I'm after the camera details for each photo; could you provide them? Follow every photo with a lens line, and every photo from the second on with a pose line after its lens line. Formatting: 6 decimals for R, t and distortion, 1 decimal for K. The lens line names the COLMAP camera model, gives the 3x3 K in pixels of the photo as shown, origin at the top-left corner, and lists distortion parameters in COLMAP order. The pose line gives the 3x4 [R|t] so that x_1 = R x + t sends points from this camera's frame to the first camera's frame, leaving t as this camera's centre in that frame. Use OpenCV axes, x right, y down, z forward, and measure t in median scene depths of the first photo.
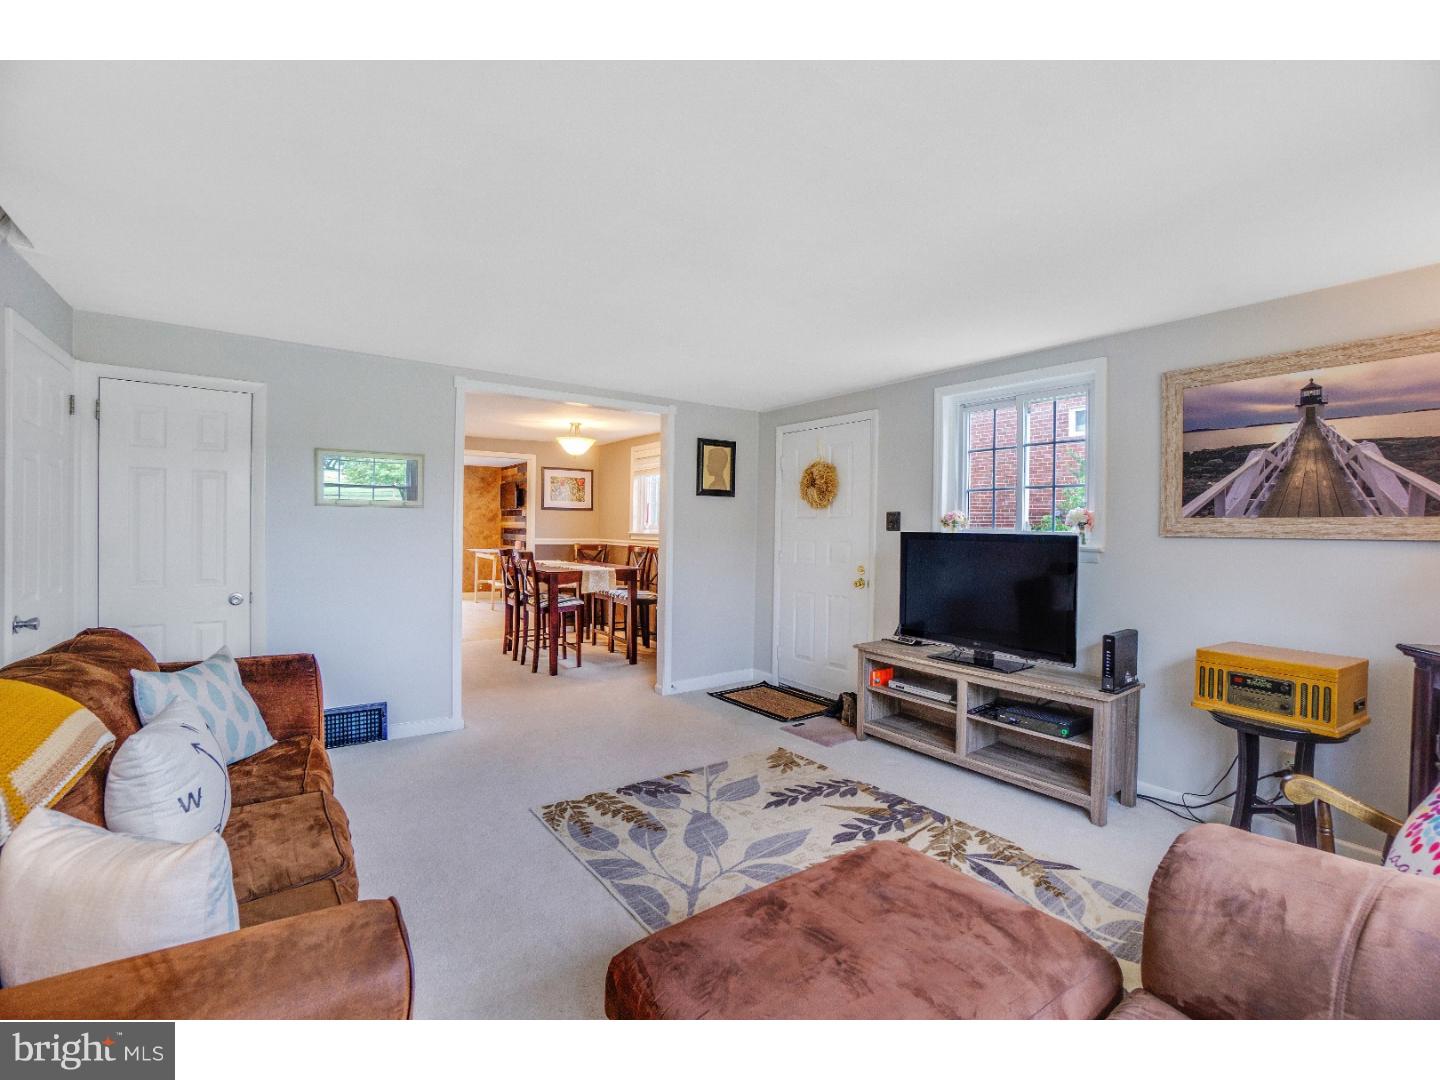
lens RADIAL K [[644.6, 0, 726.8], [0, 644.6, 530.5], [0, 0, 1]] dist [-0.054662, 0.000026]
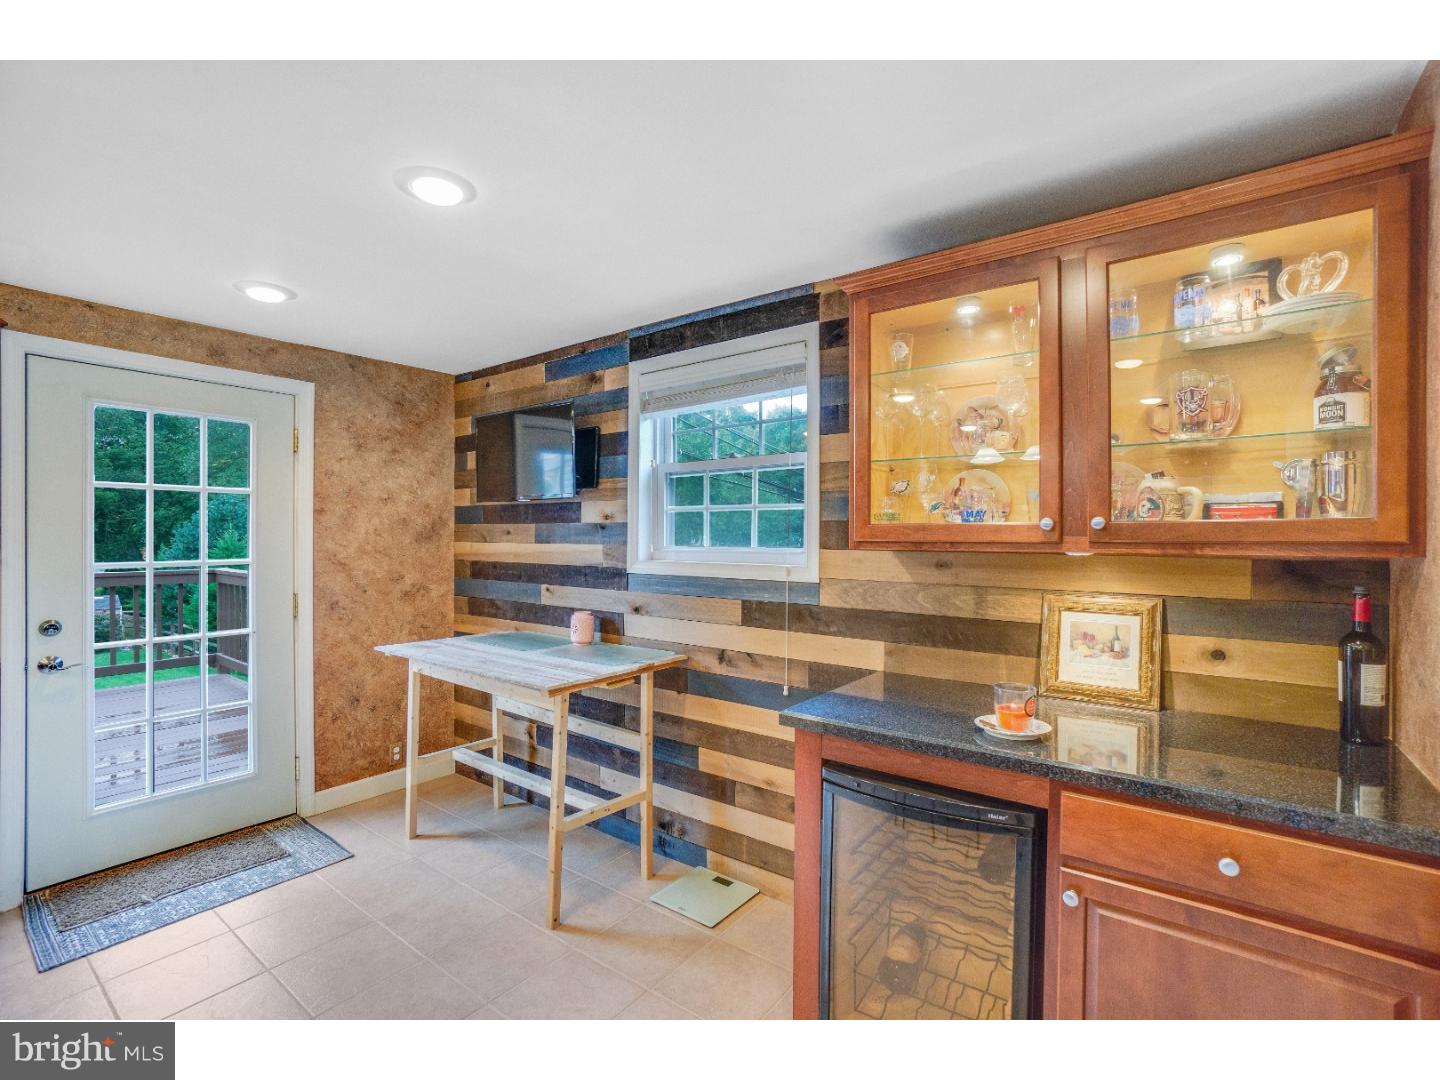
lens RADIAL K [[666.0, 0, 700.4], [0, 666.0, 538.1], [0, 0, 1]] dist [-0.055912, 0.028762]
pose [[0.963946, -0.015378, 0.265652, -1.077799], [0.016520, 0.999861, -0.002064, -0.043527], [-0.265583, 0.006378, 0.964067, 2.166727]]
